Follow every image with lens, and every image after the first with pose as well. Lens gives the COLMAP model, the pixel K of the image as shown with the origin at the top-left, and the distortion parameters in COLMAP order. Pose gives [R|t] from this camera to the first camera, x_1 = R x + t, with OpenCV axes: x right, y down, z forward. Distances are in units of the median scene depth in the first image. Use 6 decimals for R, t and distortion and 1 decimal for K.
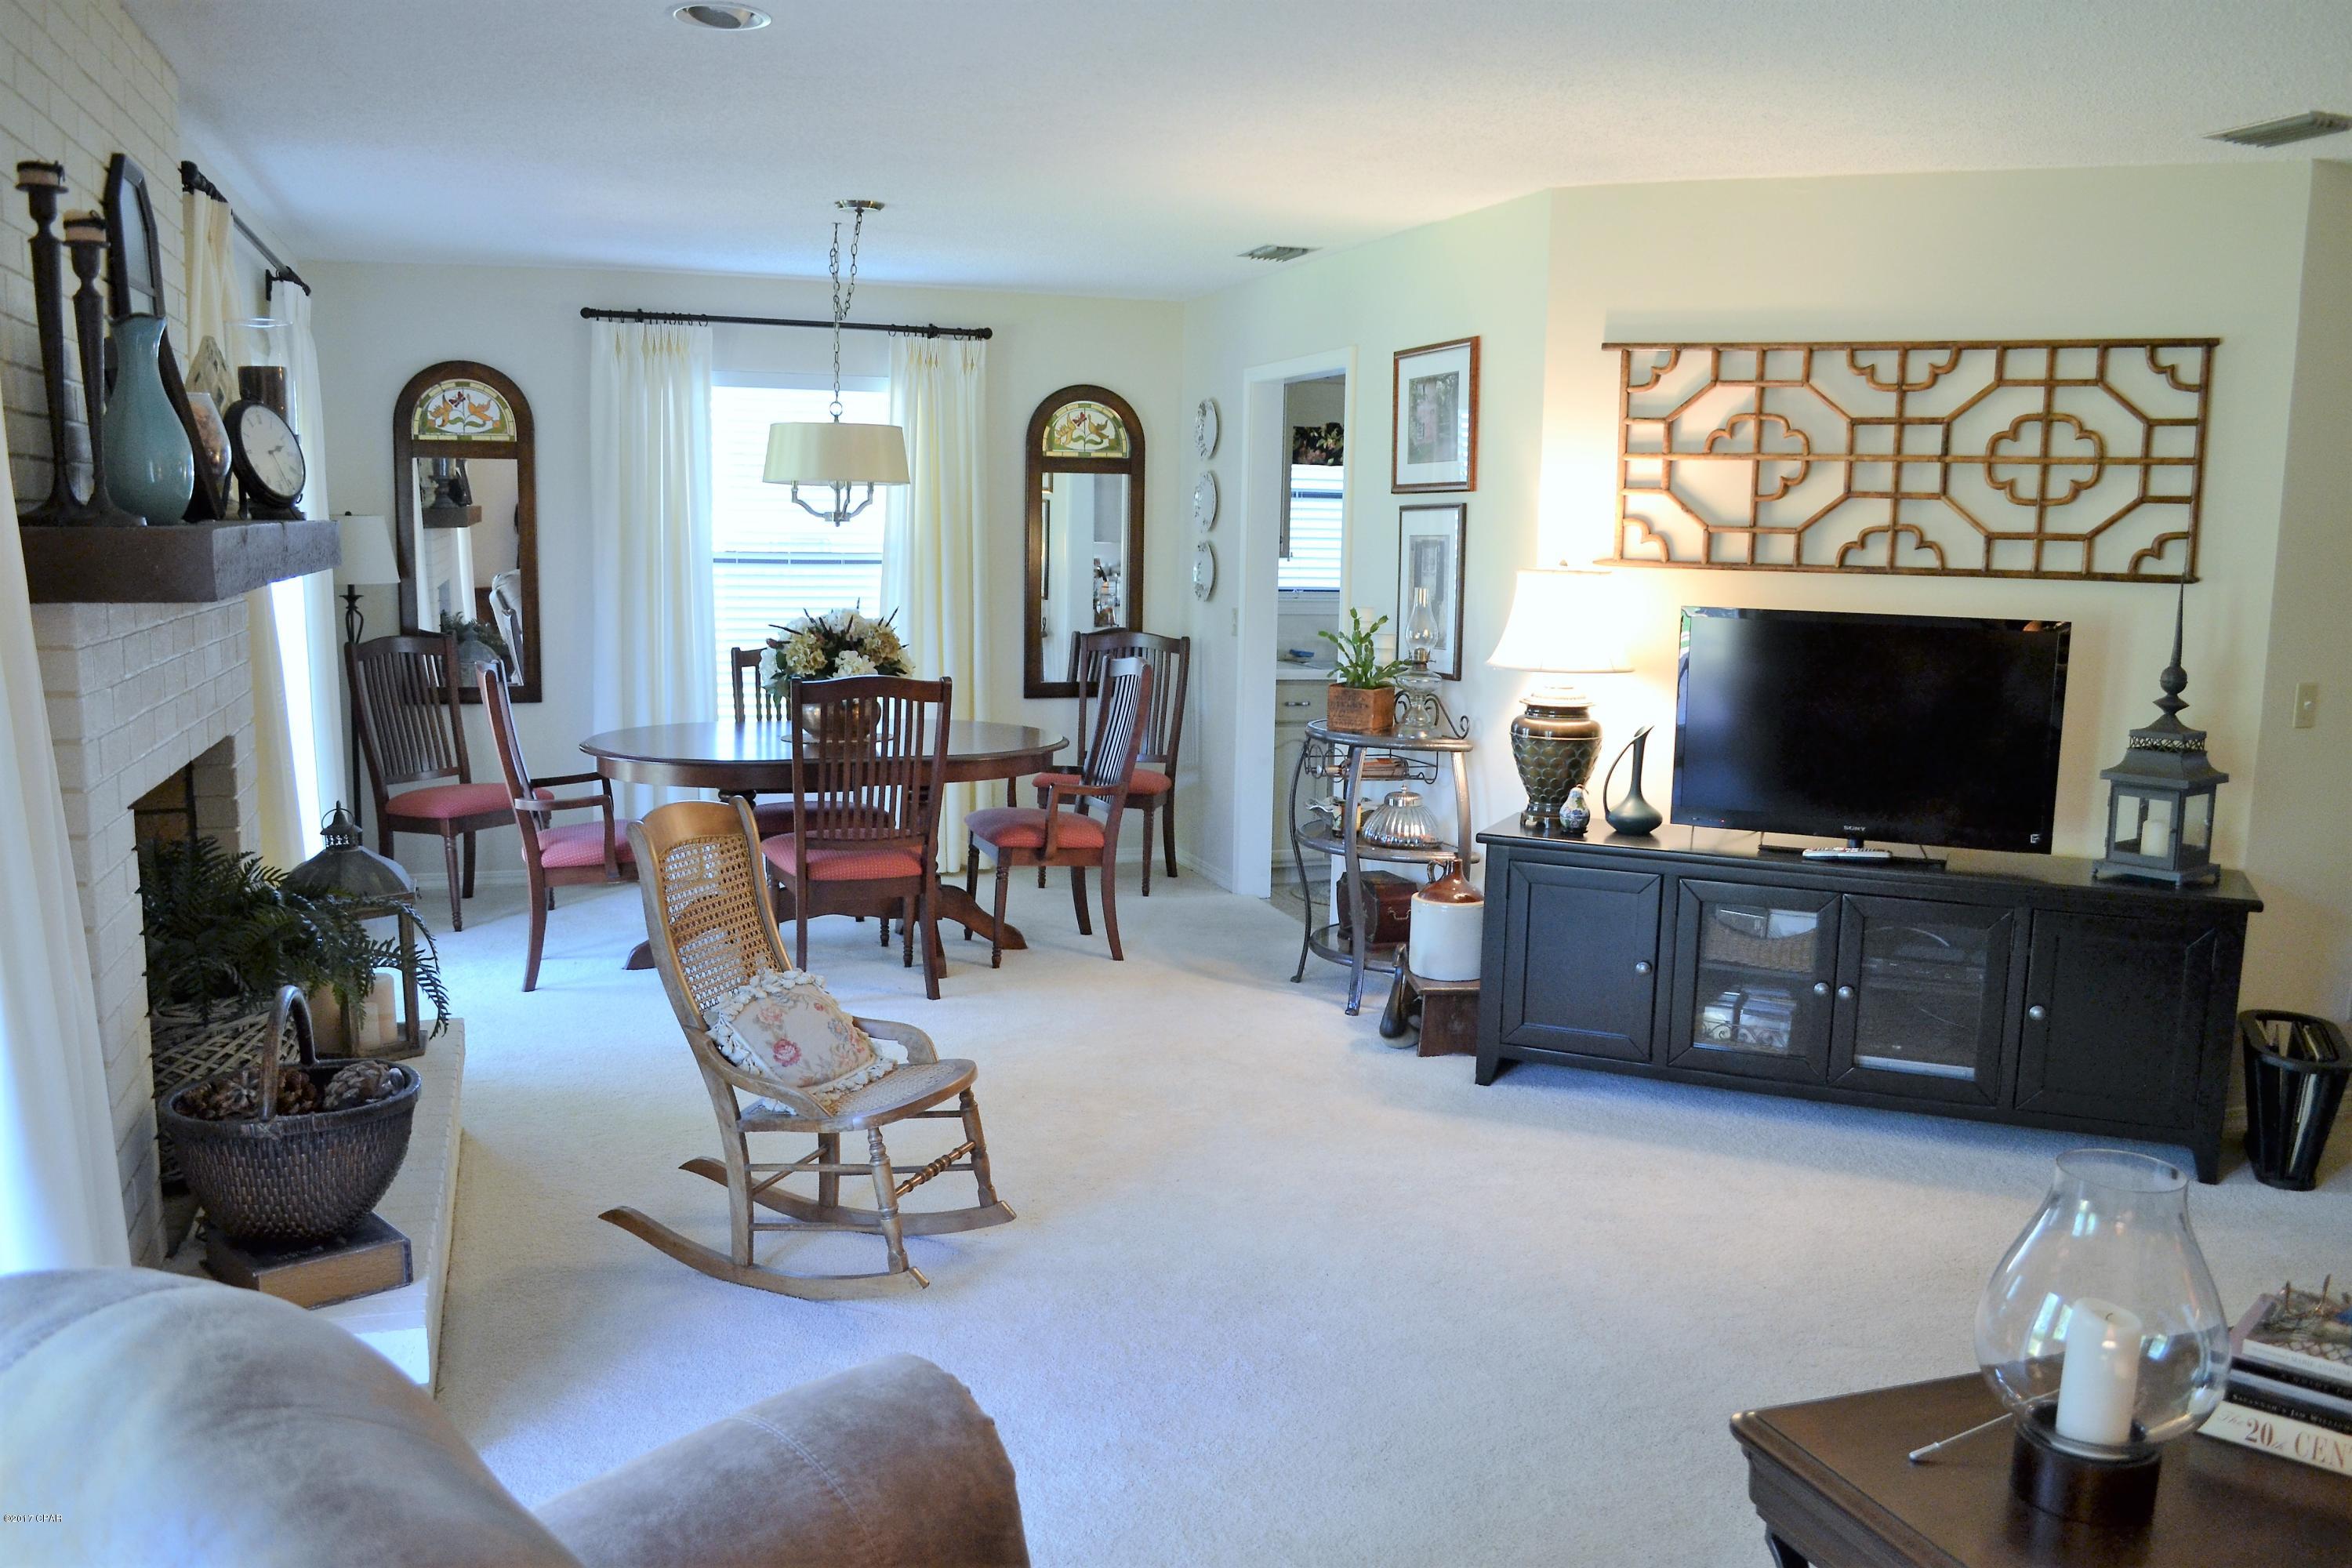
lens RADIAL K [[1878.4, 0, 1167.1], [0, 1878.4, 821.1], [0, 0, 1]] dist [-0.088391, 0.018156]
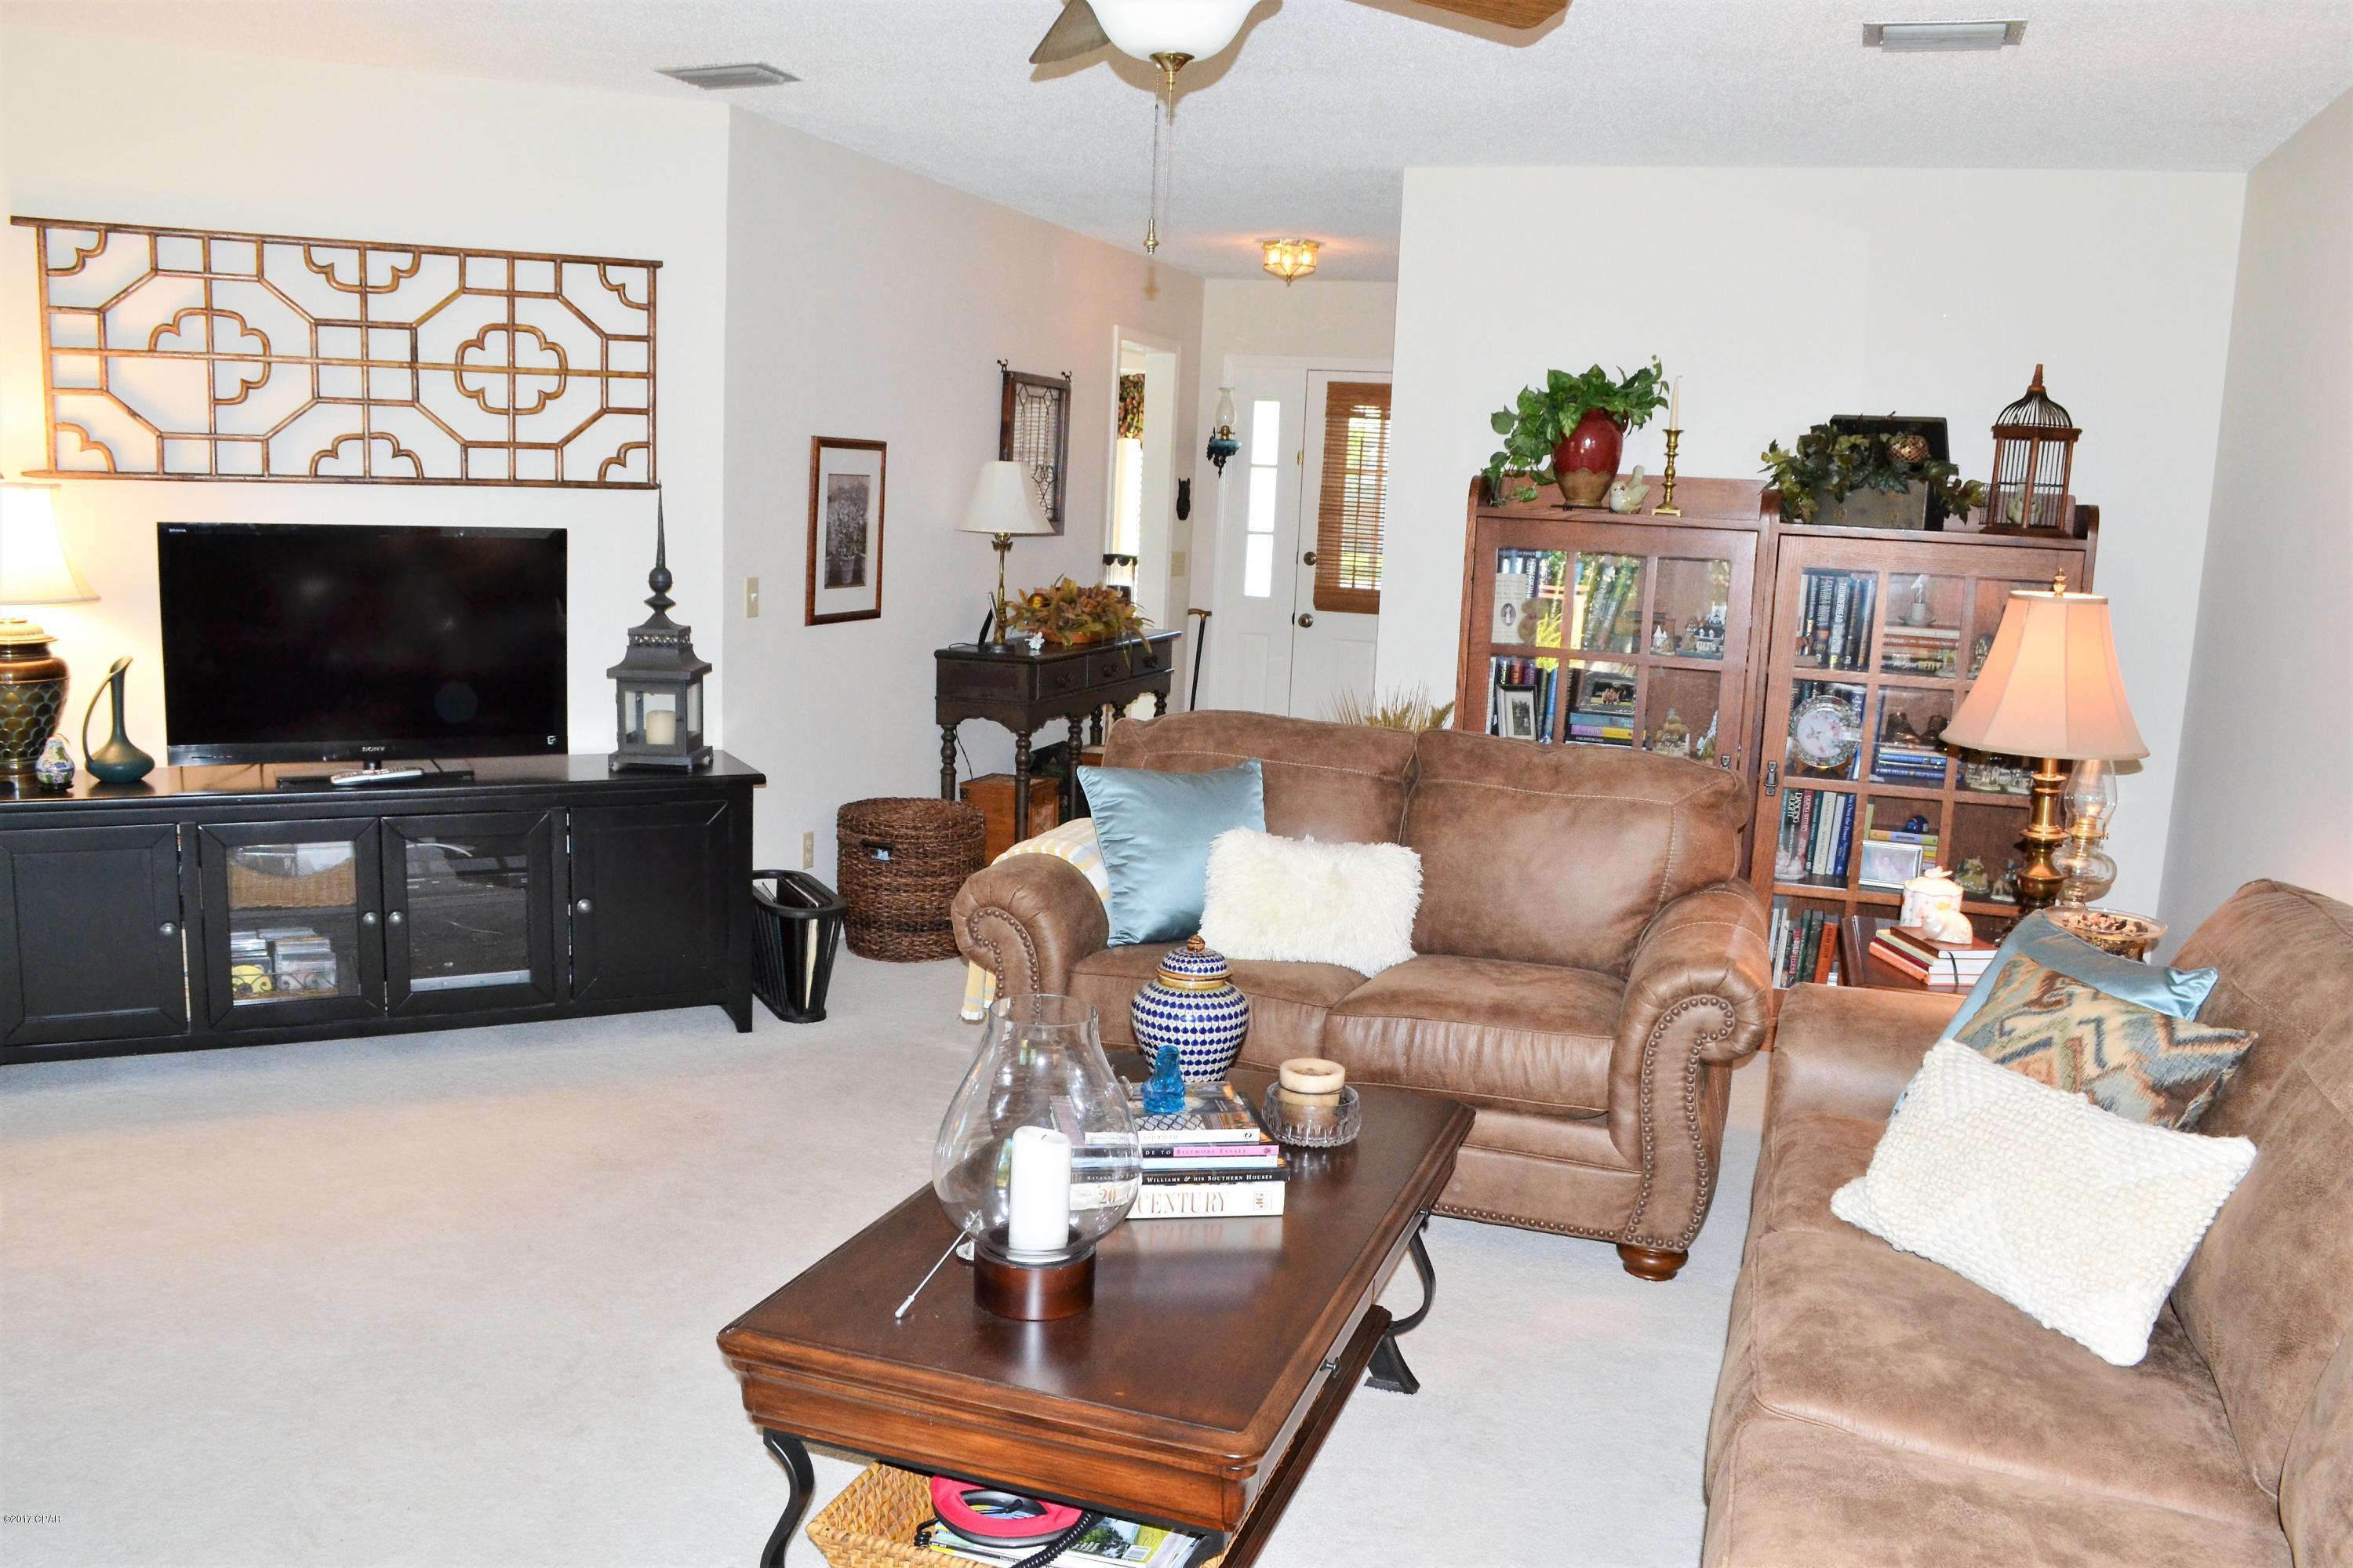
lens RADIAL K [[1879.3, 0, 1167.6], [0, 1879.3, 821.1], [0, 0, 1]] dist [-0.088391, 0.018156]
pose [[0.619615, -0.131428, 0.773824, -0.120495], [0.092706, 0.991235, 0.094123, -0.011073], [-0.779412, 0.013418, 0.626368, 0.076389]]
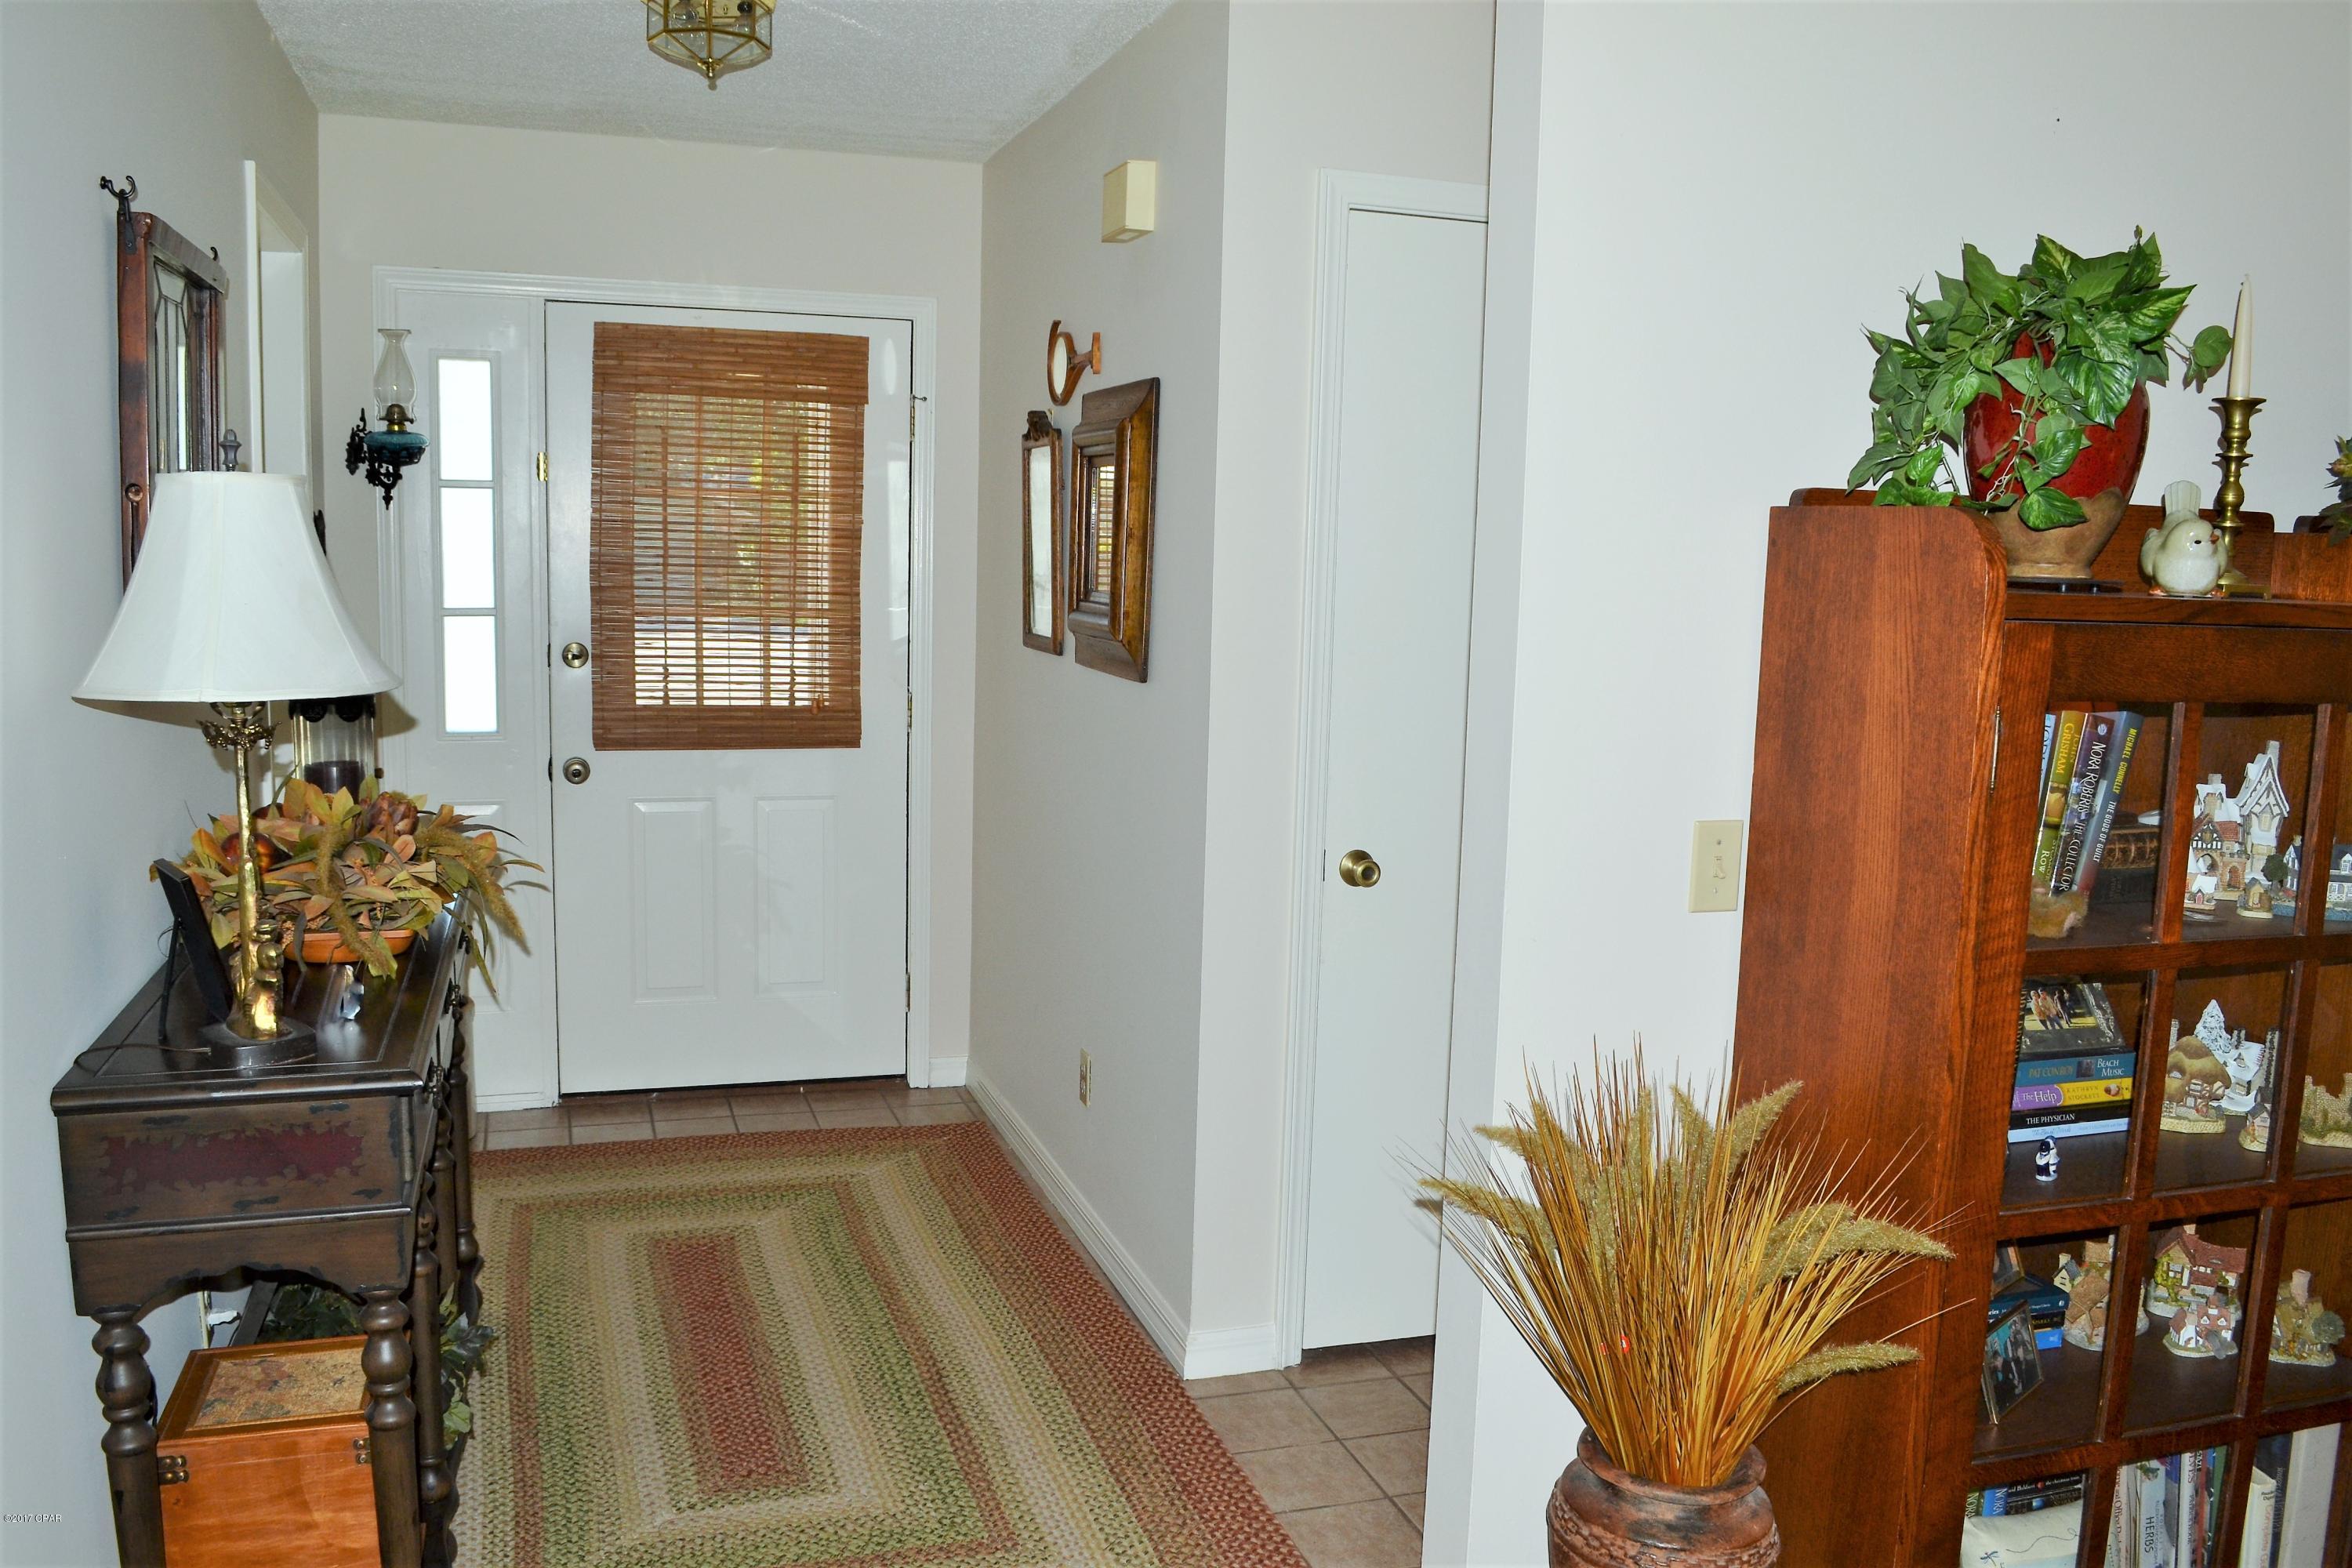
lens RADIAL K [[1878.4, 0, 1167.1], [0, 1878.4, 821.1], [0, 0, 1]] dist [-0.088391, 0.018156]
pose [[0.021747, -0.163285, 0.986339, 0.474762], [0.127428, 0.978979, 0.159257, -0.114727], [-0.991609, 0.122224, 0.042097, 0.805576]]
